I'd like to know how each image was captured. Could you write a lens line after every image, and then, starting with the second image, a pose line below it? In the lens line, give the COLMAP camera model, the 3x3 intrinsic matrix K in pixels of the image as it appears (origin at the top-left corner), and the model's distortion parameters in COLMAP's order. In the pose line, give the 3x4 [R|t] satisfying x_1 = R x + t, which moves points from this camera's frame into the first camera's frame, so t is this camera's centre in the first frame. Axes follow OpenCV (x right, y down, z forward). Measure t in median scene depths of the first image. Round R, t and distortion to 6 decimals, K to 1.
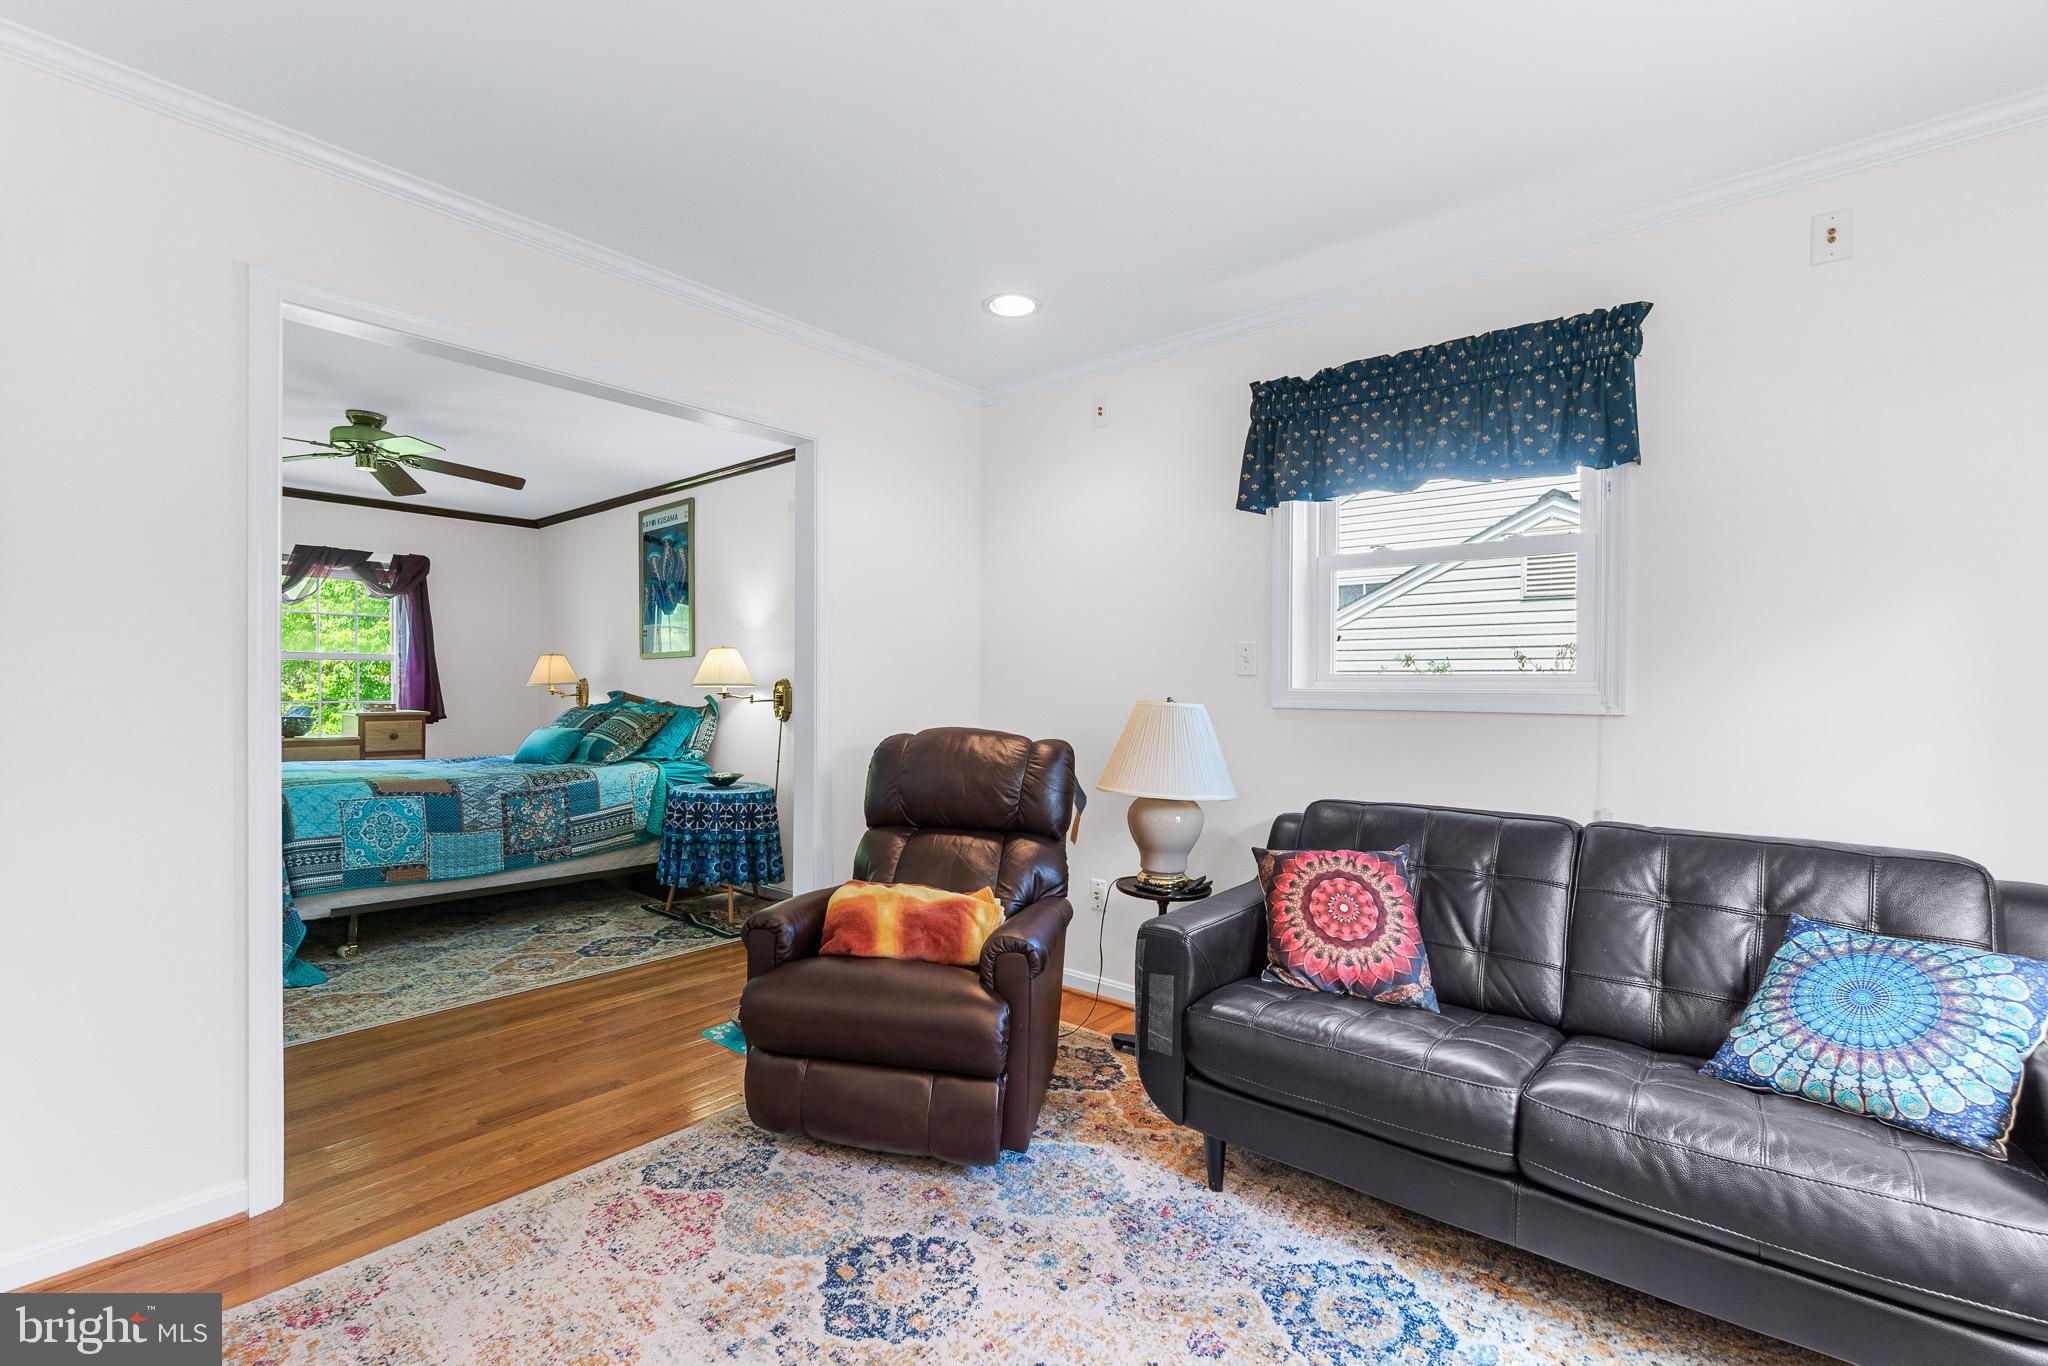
lens RADIAL K [[896.7, 0, 1014.7], [0, 896.7, 684.7], [0, 0, 1]] dist [-0.002267, -0.000589]
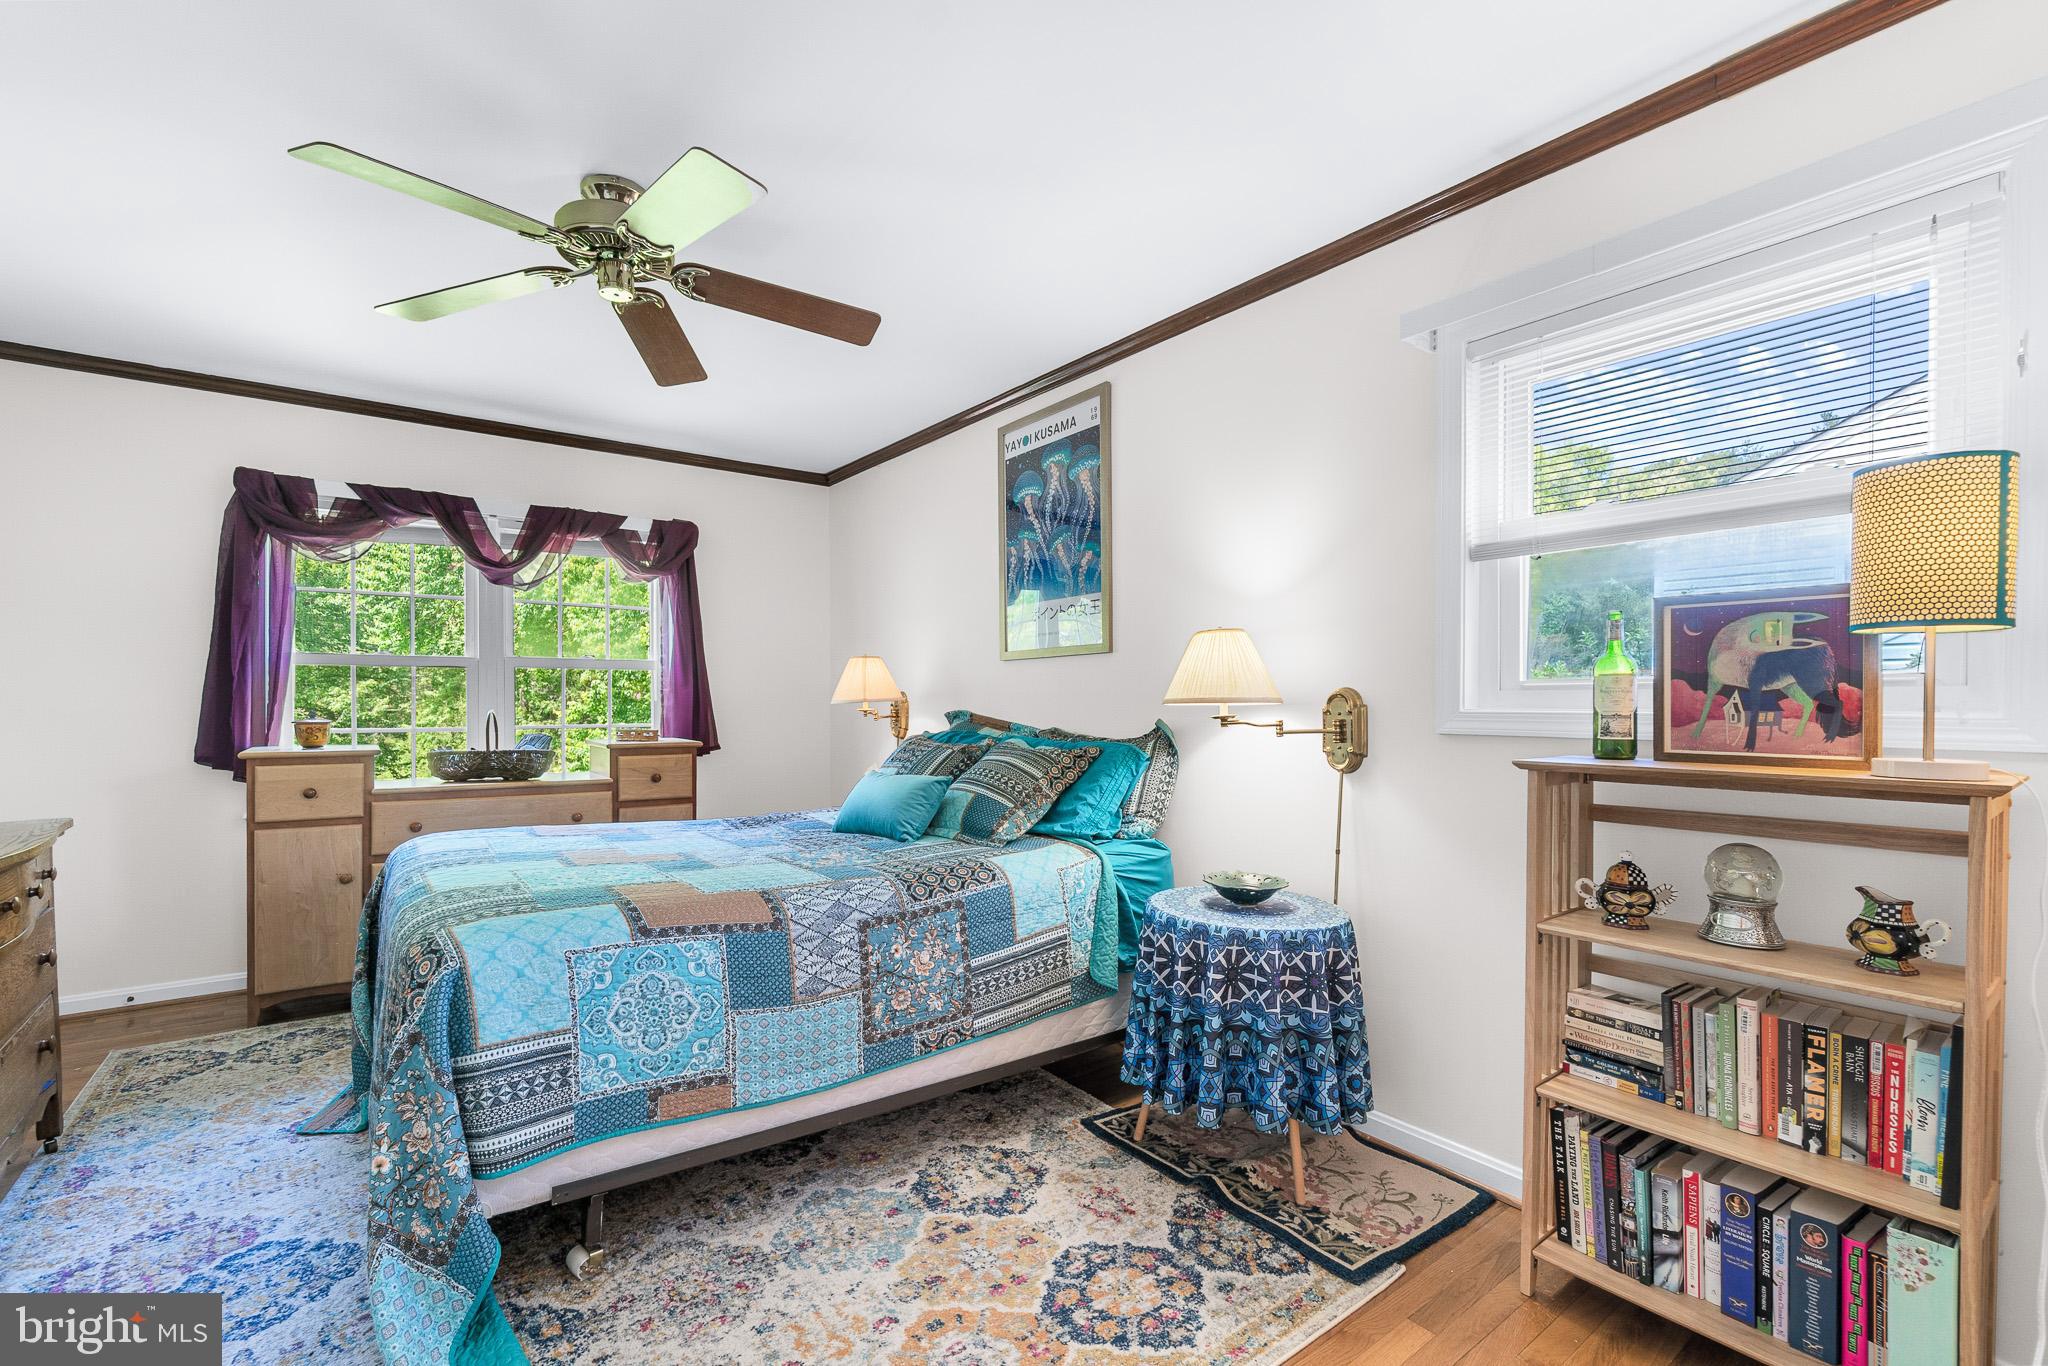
lens RADIAL K [[896.7, 0, 1007.9], [0, 896.7, 704.6], [0, 0, 1]] dist [-0.002267, -0.000589]
pose [[0.975774, -0.002093, -0.218771, -0.344625], [0.003275, 0.999982, 0.005036, -0.000889], [0.218756, -0.005631, 0.975763, 0.479382]]
